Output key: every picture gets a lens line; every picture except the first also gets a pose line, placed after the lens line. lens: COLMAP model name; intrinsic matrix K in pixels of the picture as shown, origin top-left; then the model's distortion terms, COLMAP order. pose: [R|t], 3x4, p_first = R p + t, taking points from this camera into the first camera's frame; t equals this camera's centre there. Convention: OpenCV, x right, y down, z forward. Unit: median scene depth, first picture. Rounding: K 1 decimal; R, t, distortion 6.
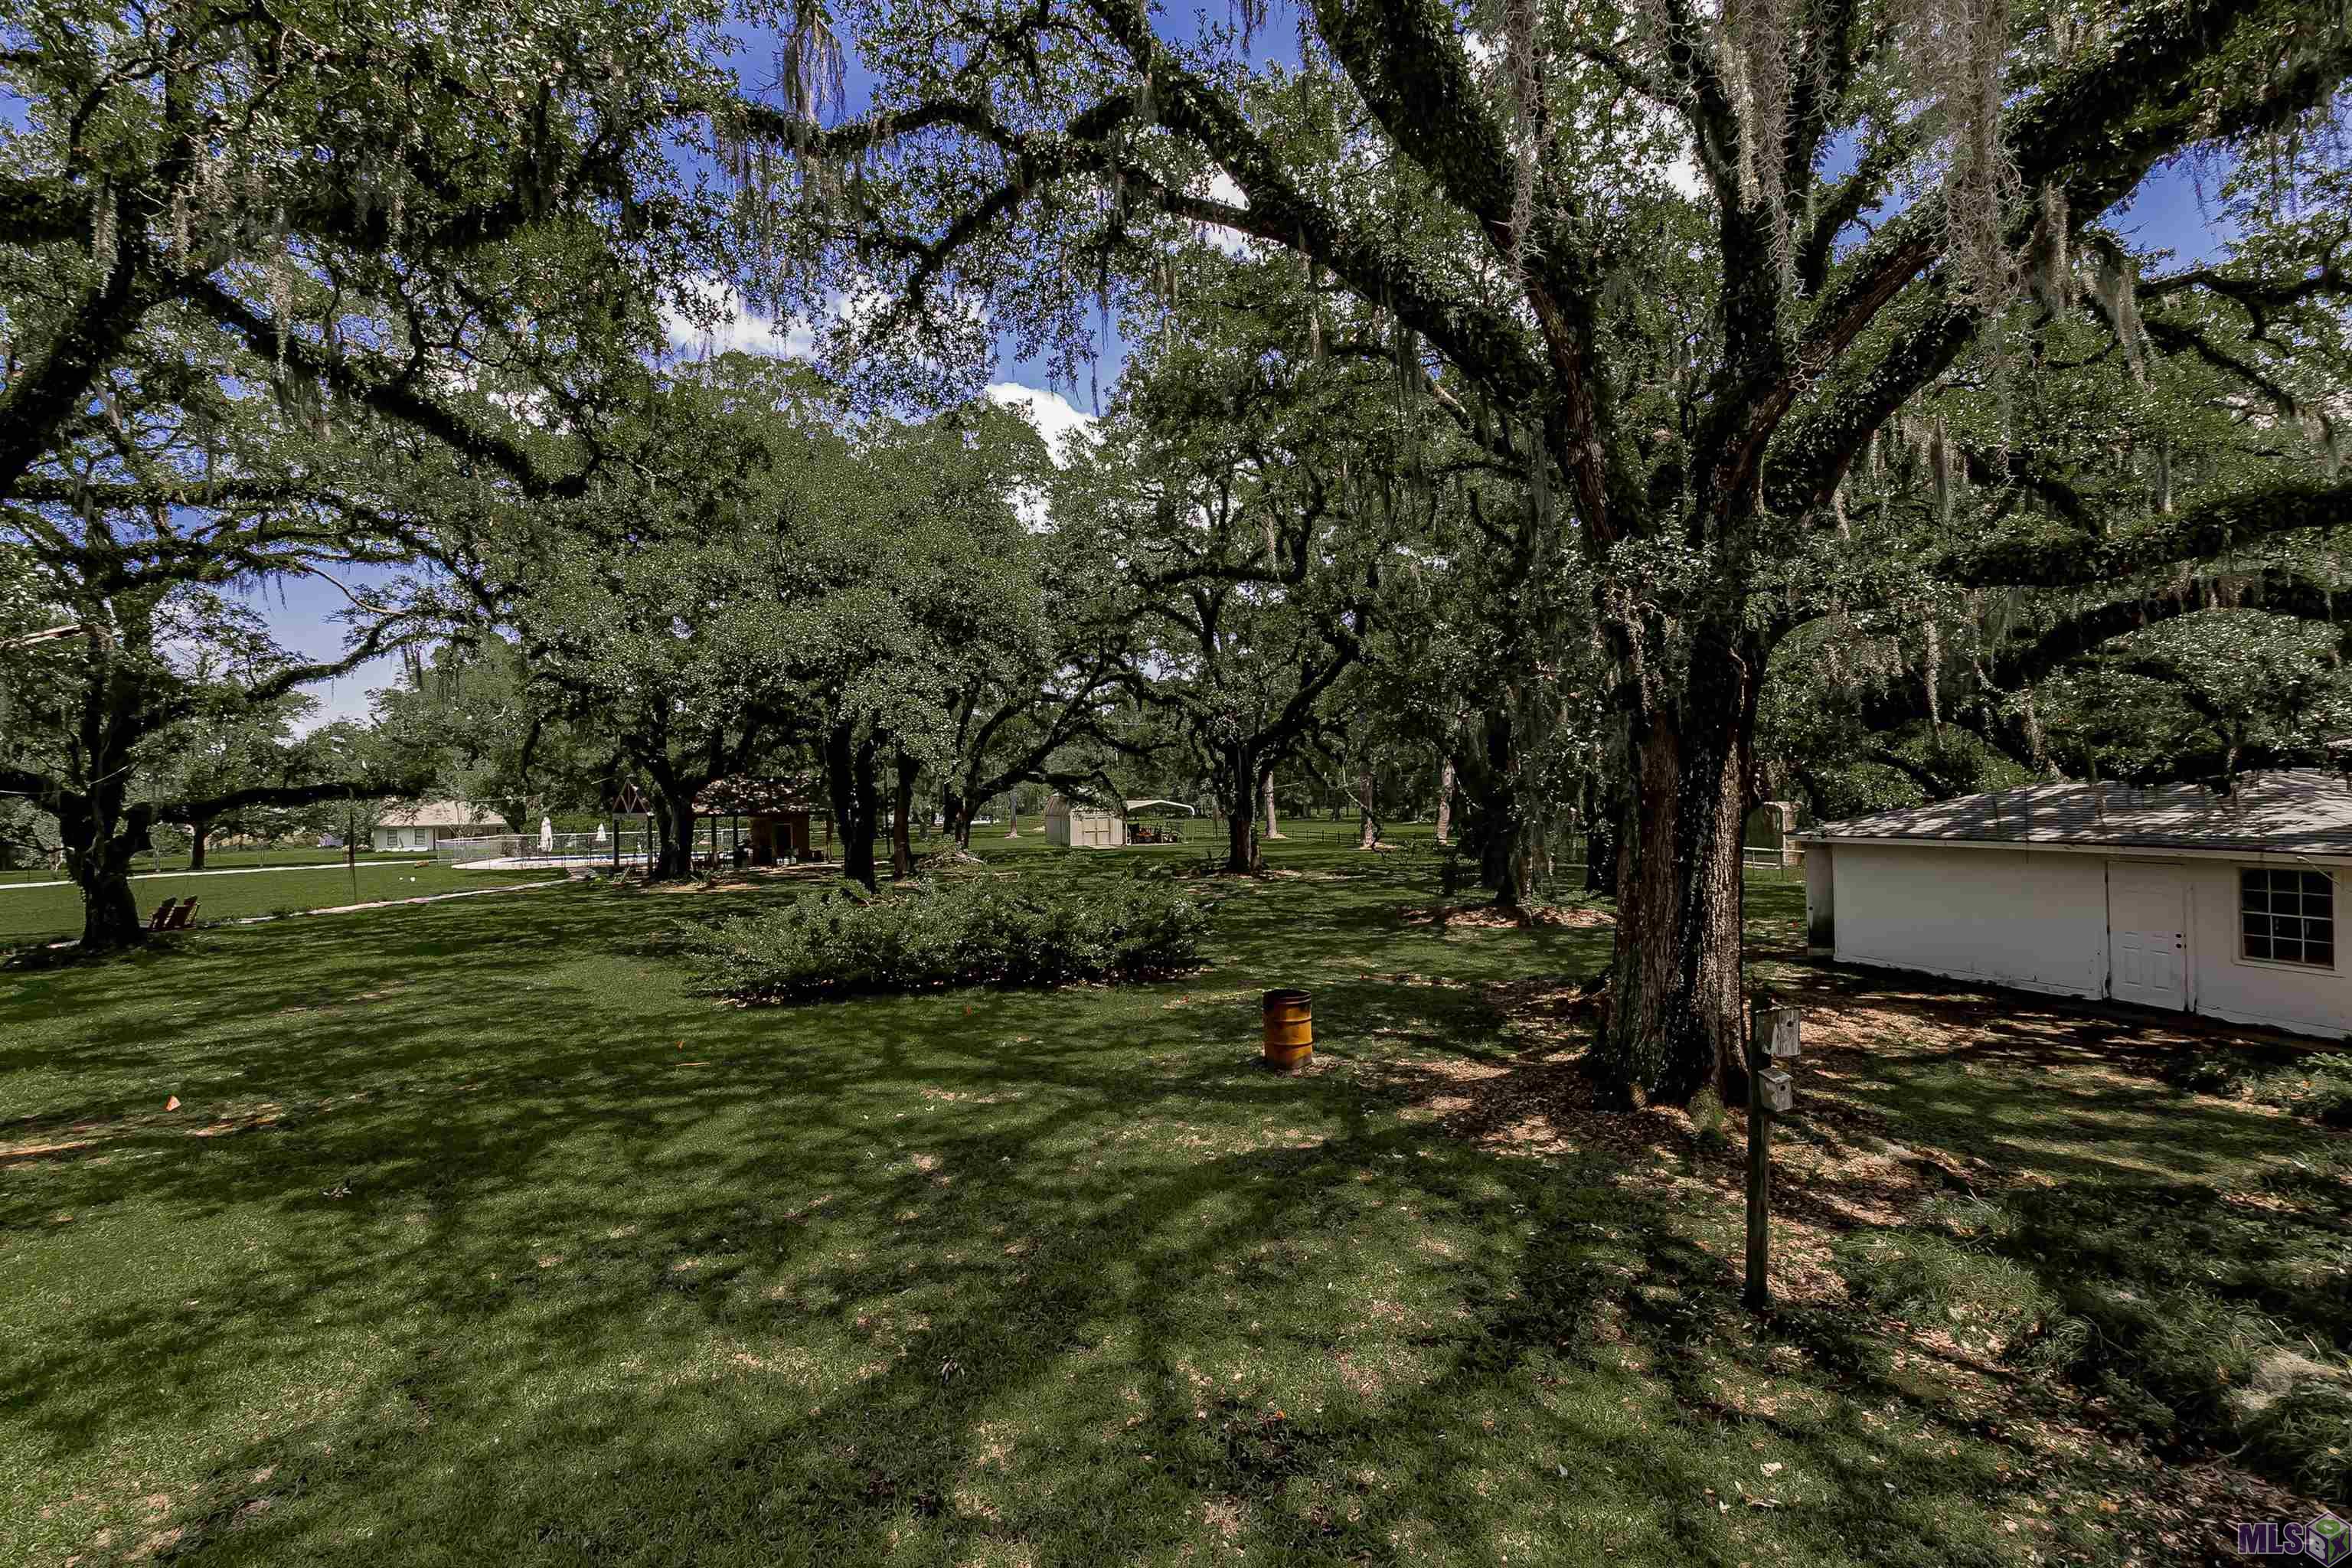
lens RADIAL K [[1071.3, 0, 1164.2], [0, 1071.3, 793.2], [0, 0, 1]] dist [-0.001691, -0.000618]
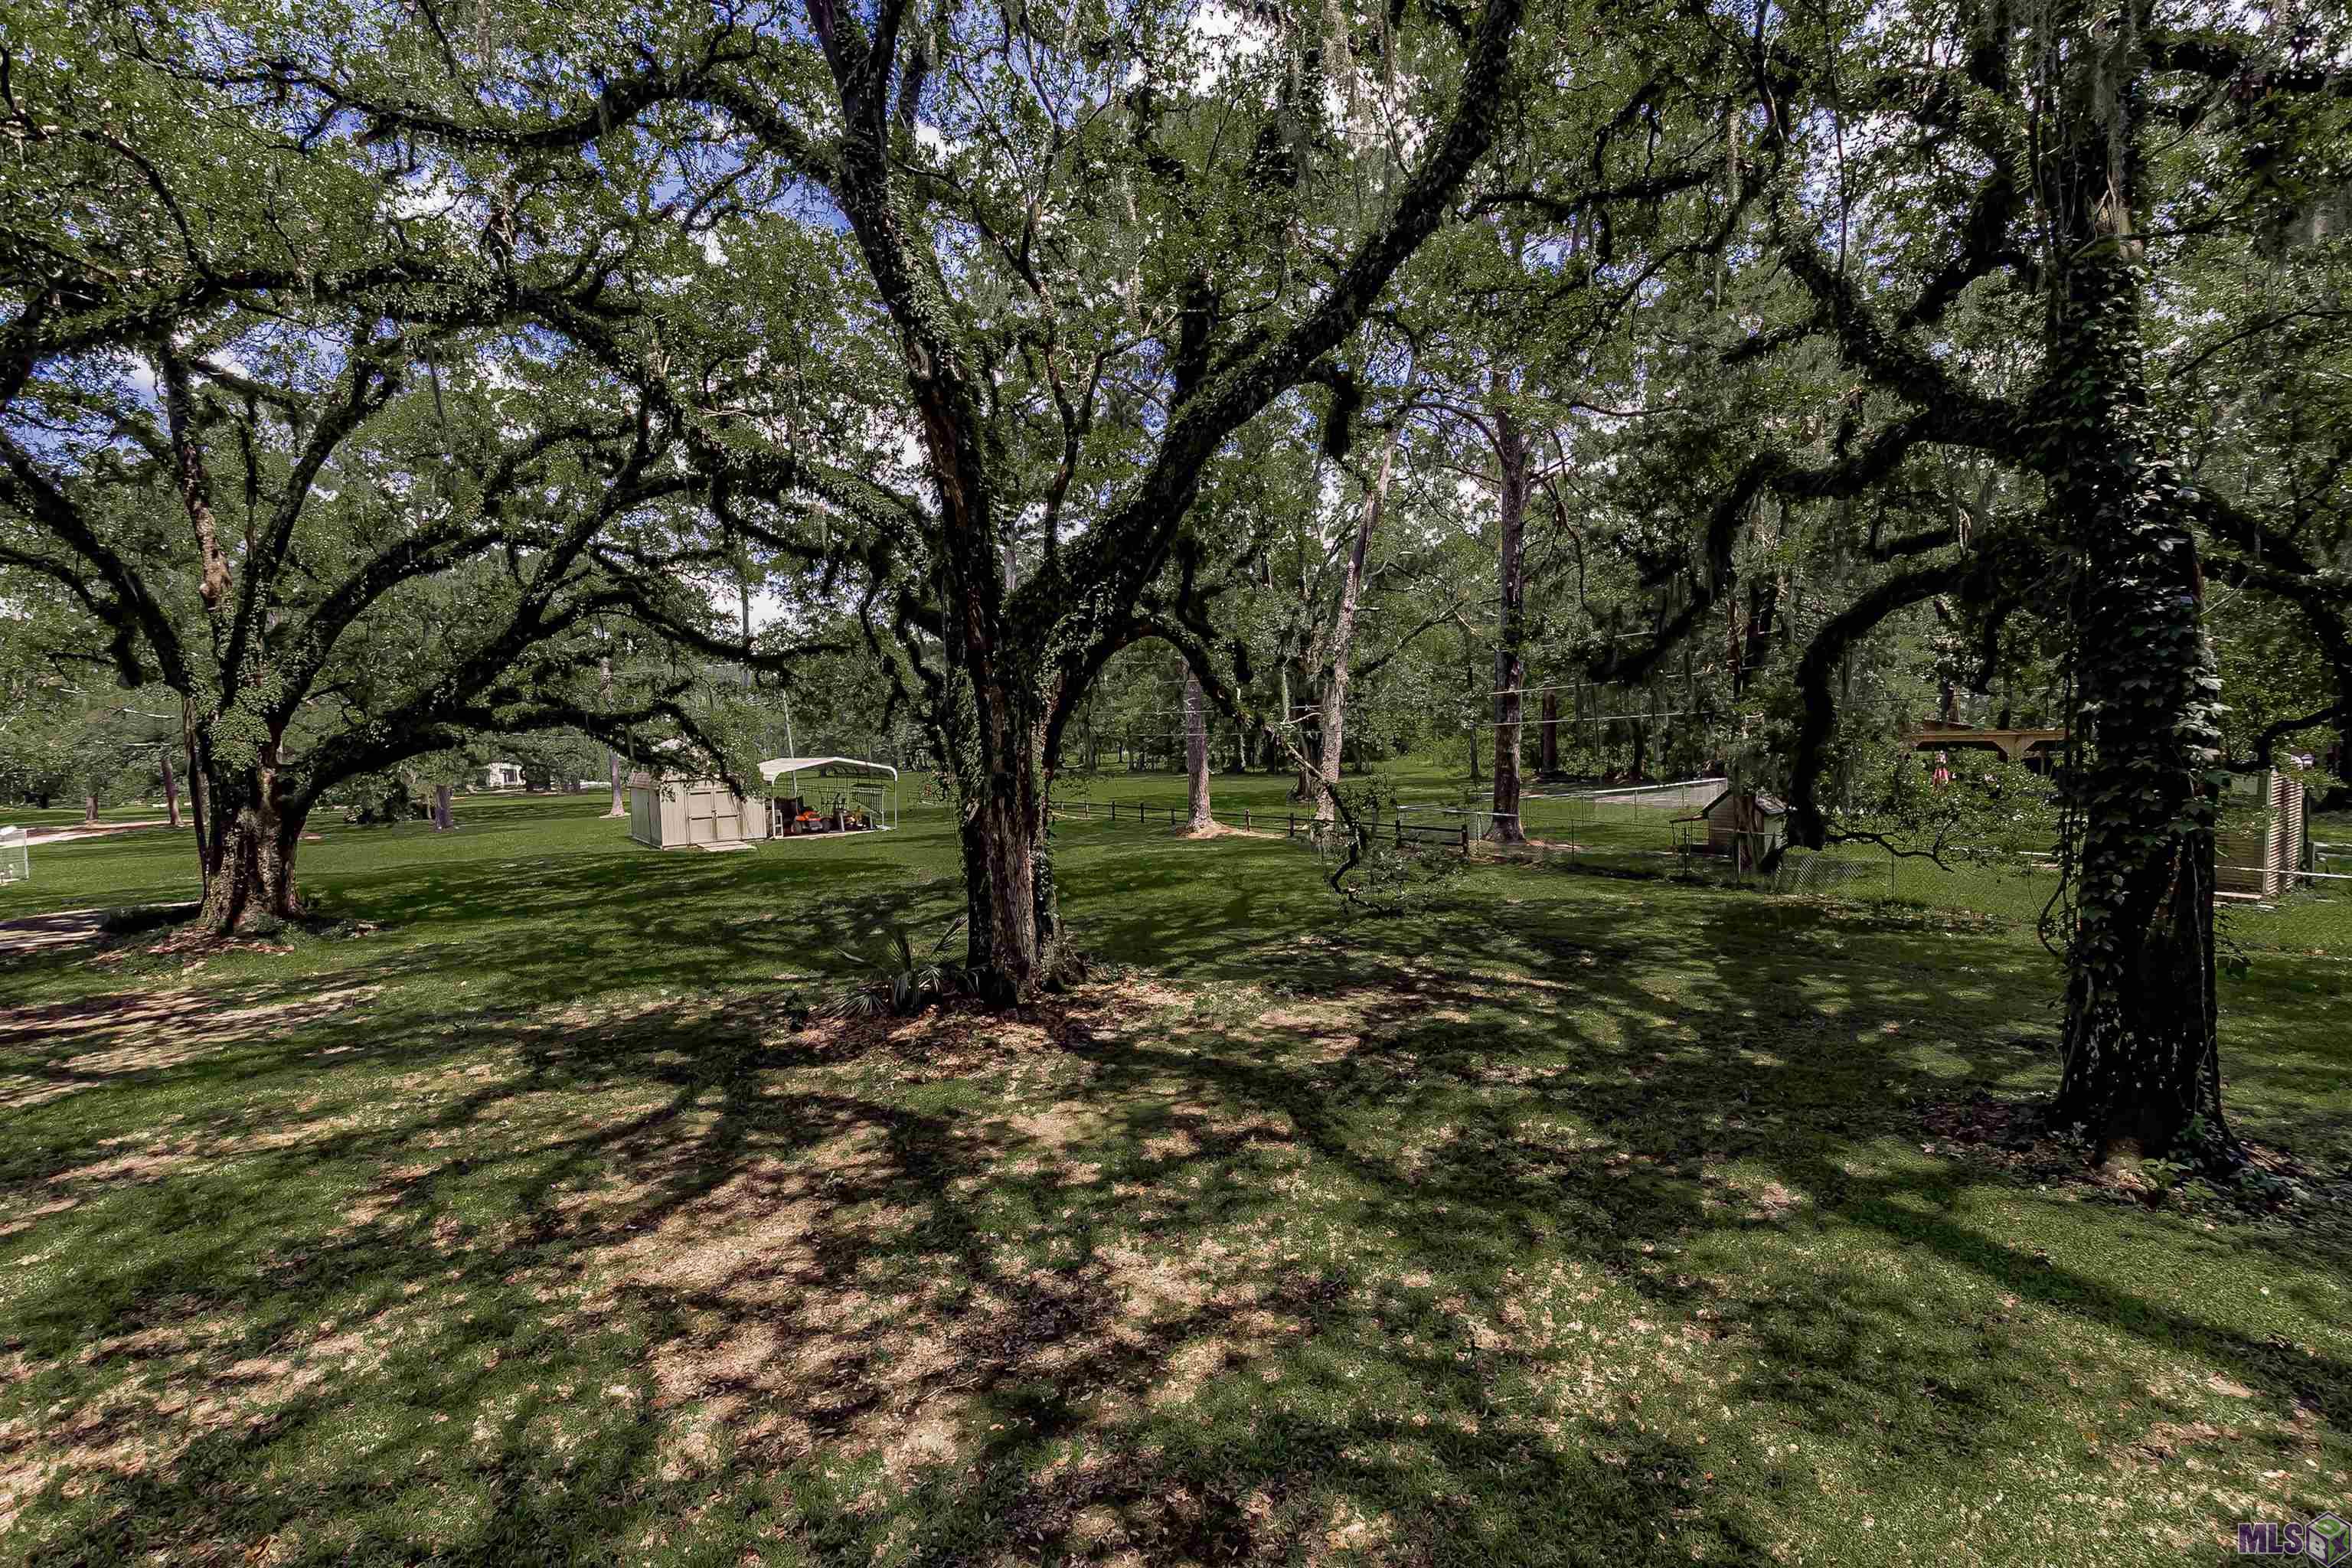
lens RADIAL K [[1071.3, 0, 1164.2], [0, 1071.3, 793.2], [0, 0, 1]] dist [-0.001691, -0.000618]
pose [[0.966868, -0.023773, 0.254167, 0.024754], [0.011085, 0.998625, 0.051234, -0.002805], [-0.255036, -0.046719, 0.965802, 0.459629]]
